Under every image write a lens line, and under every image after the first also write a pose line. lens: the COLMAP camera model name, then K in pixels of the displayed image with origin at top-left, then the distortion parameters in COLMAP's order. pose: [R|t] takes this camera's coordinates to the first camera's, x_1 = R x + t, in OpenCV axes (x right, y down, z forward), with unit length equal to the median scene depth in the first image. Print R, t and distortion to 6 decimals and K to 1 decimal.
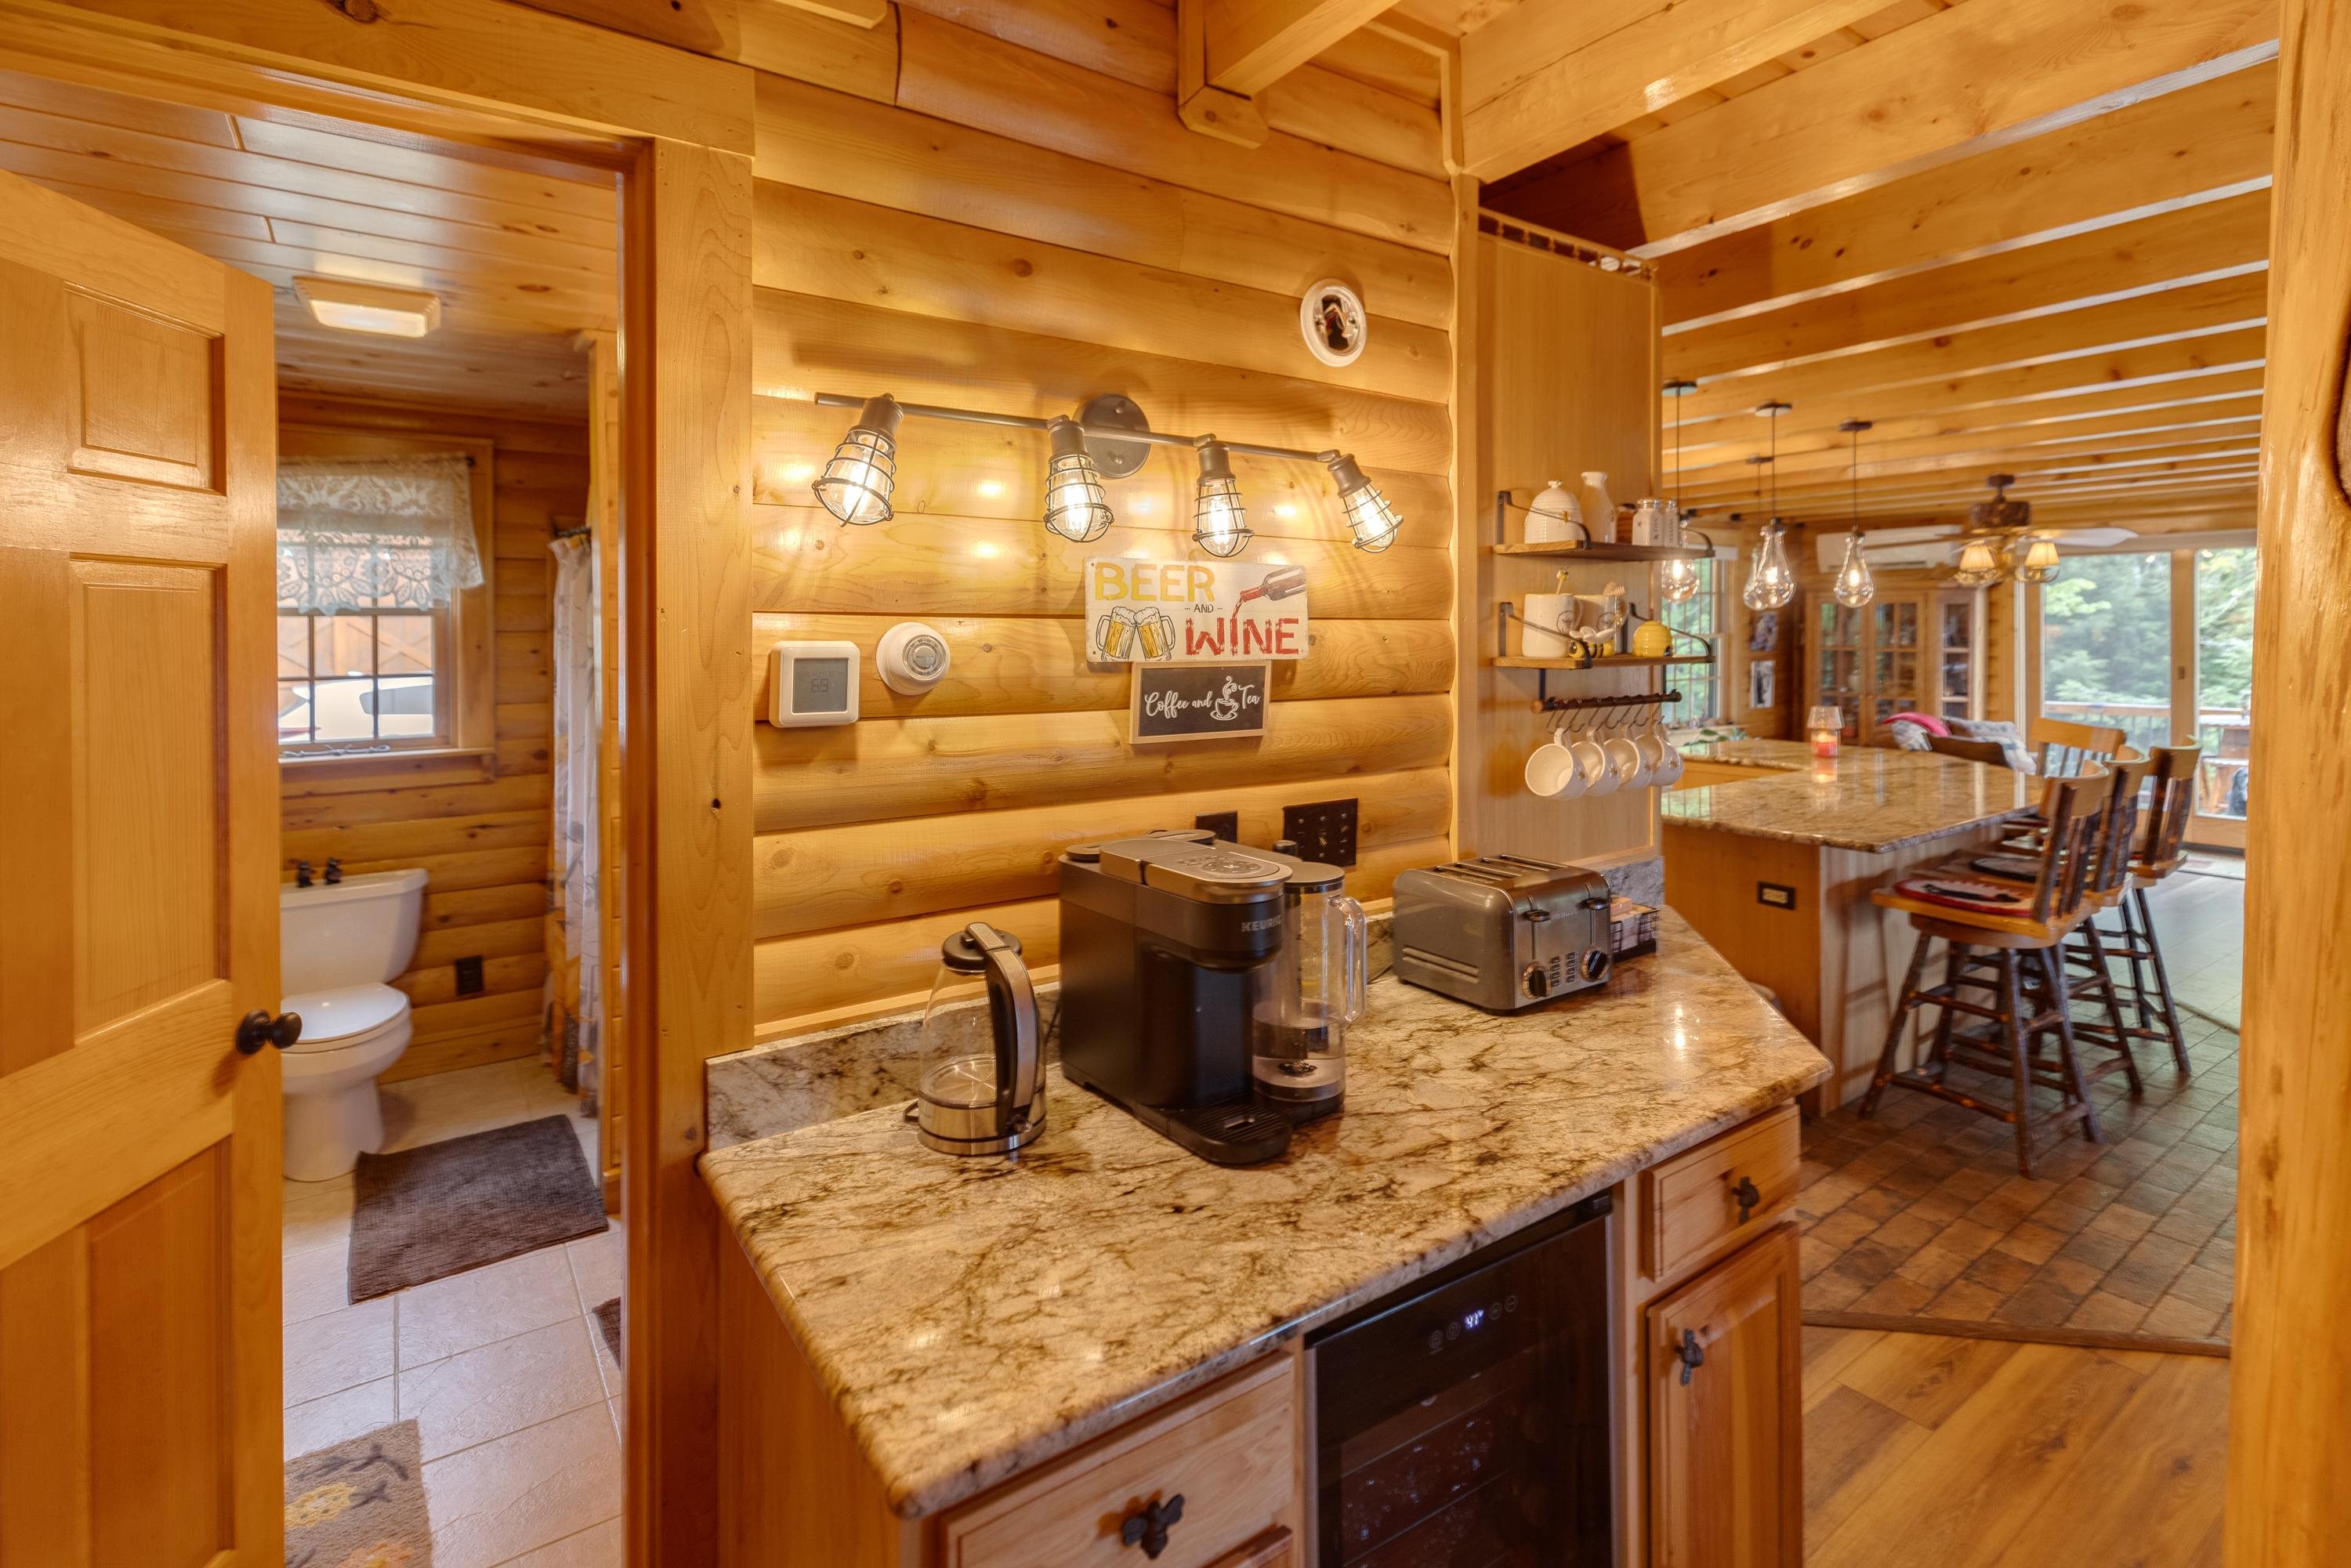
lens RADIAL K [[1104.4, 0, 1183.6], [0, 1104.4, 644.7], [0, 0, 1]] dist [0.002273, 0.000507]
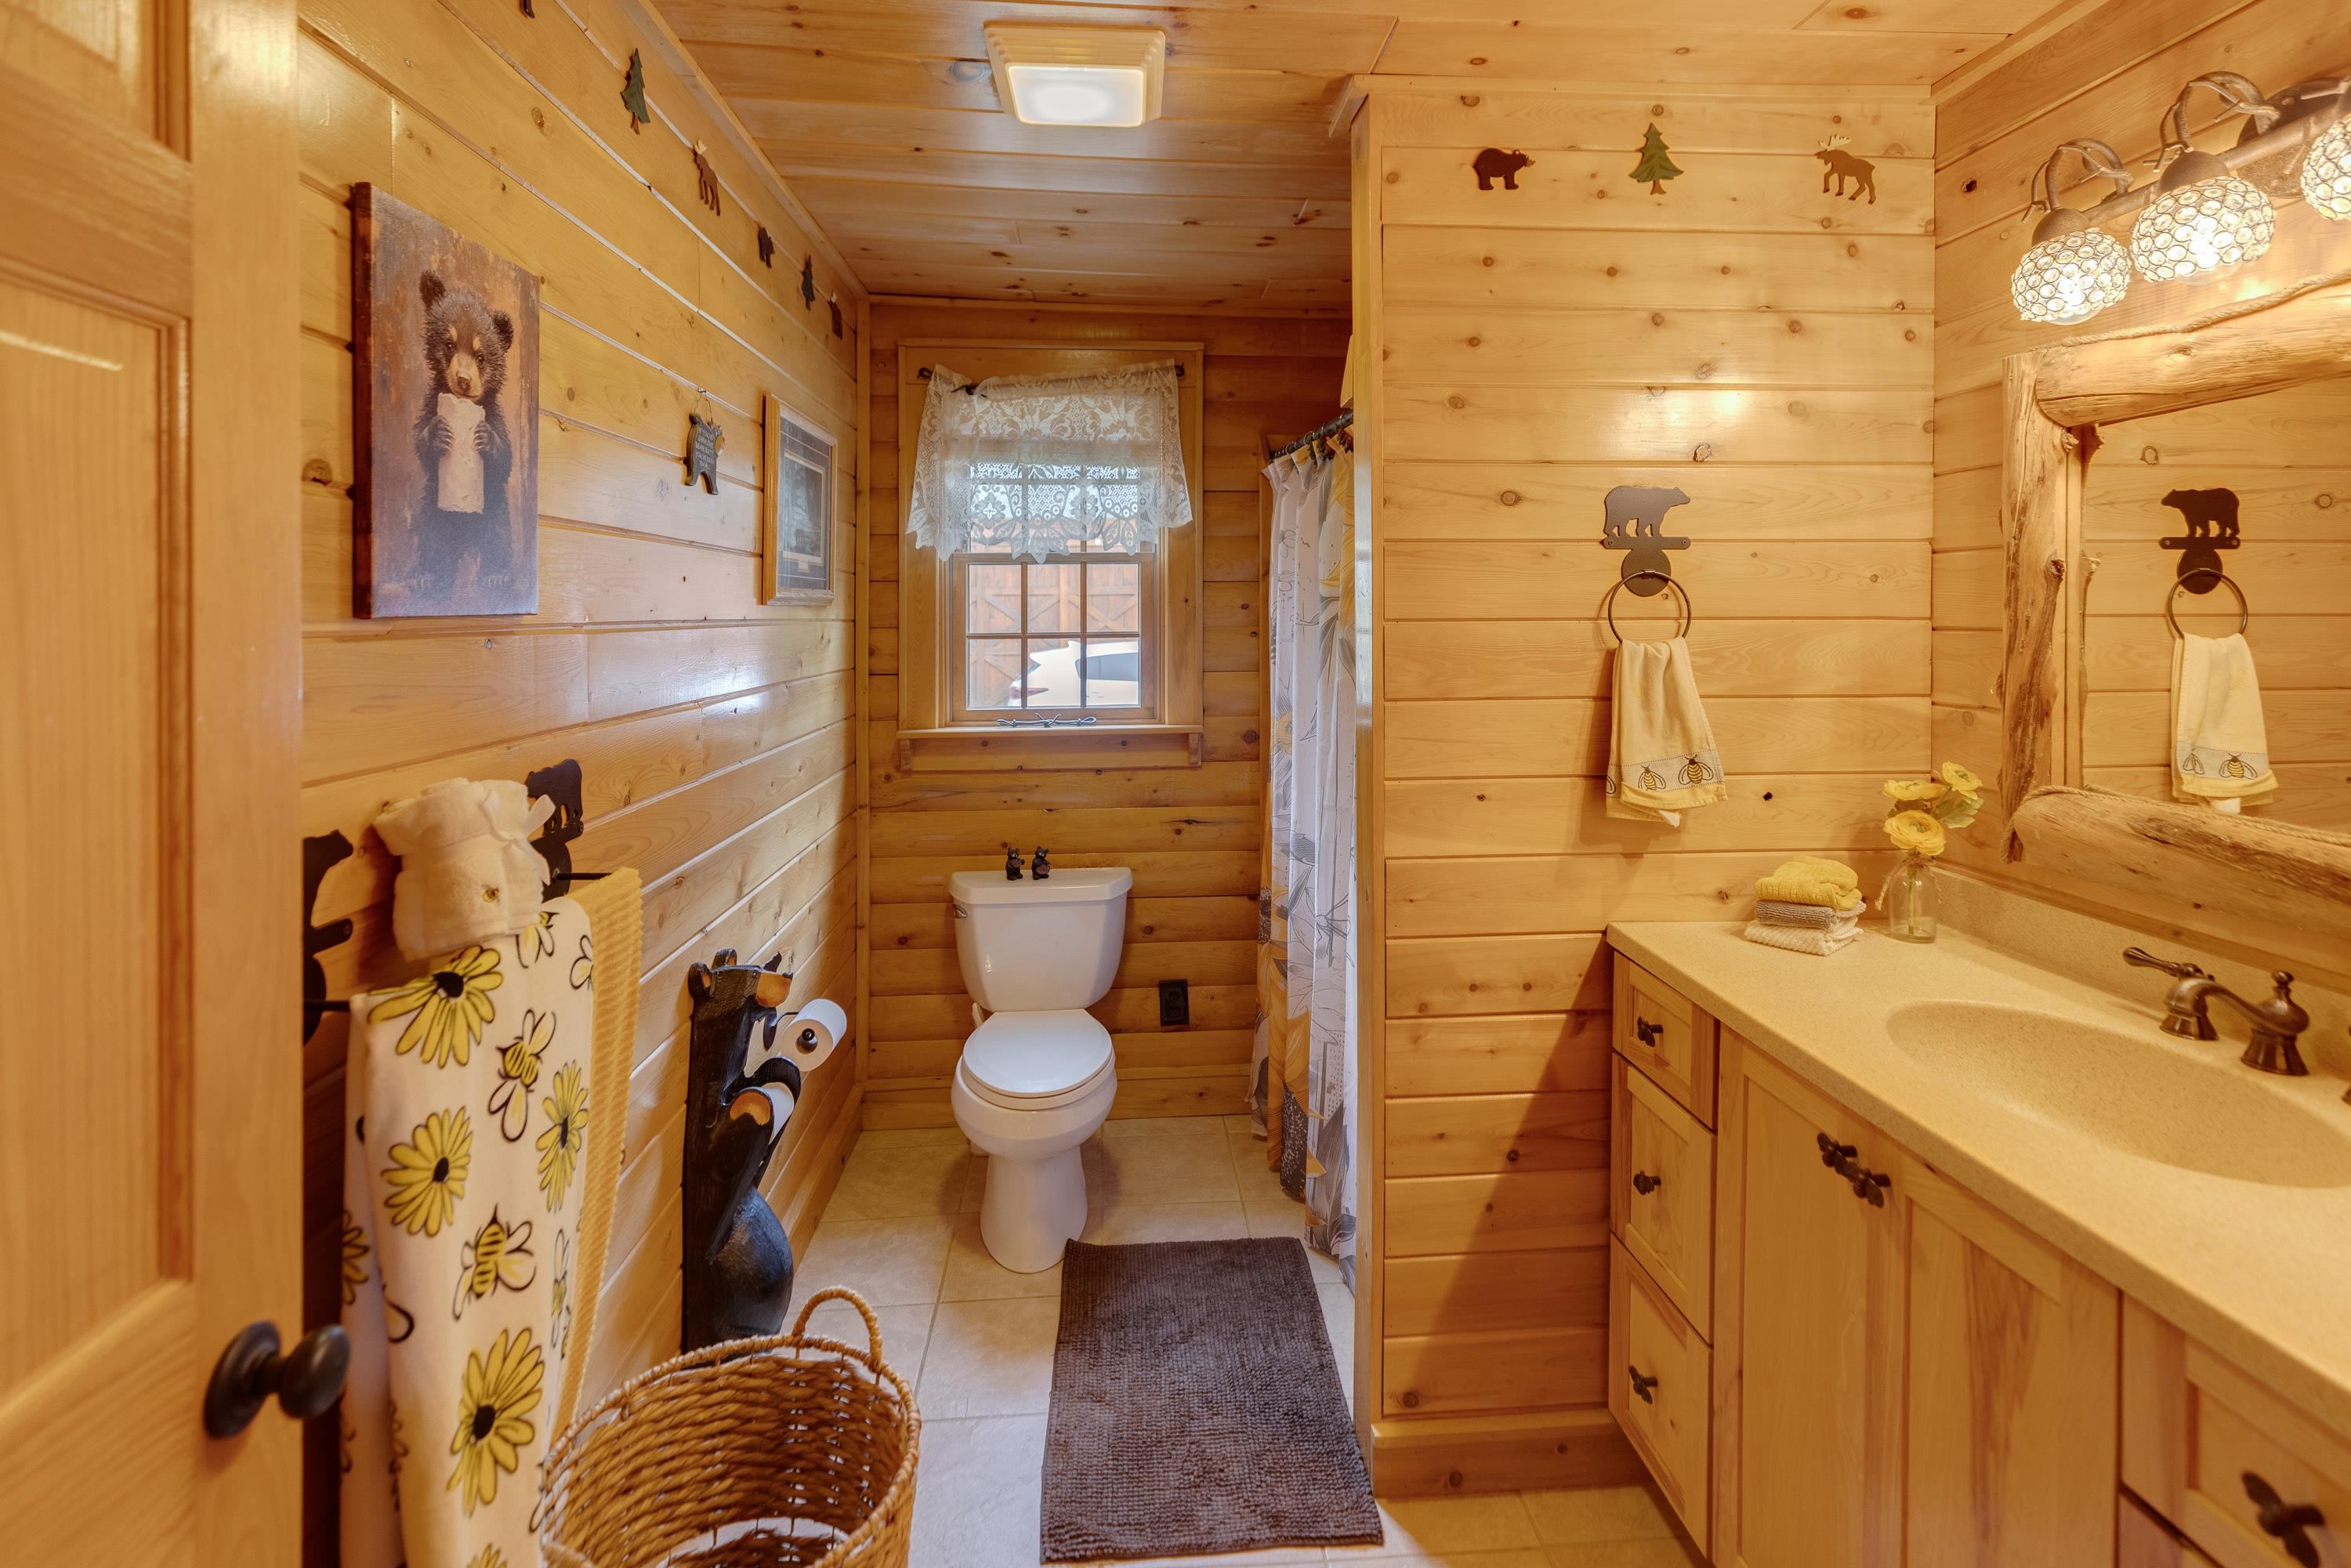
lens RADIAL K [[1104.4, 0, 1183.6], [0, 1104.4, 644.7], [0, 0, 1]] dist [0.002273, 0.000507]
pose [[0.855725, 0.015918, -0.517187, -0.227768], [-0.008537, 0.999825, 0.016648, 0.021874], [0.517361, -0.009831, 0.855711, 0.316289]]
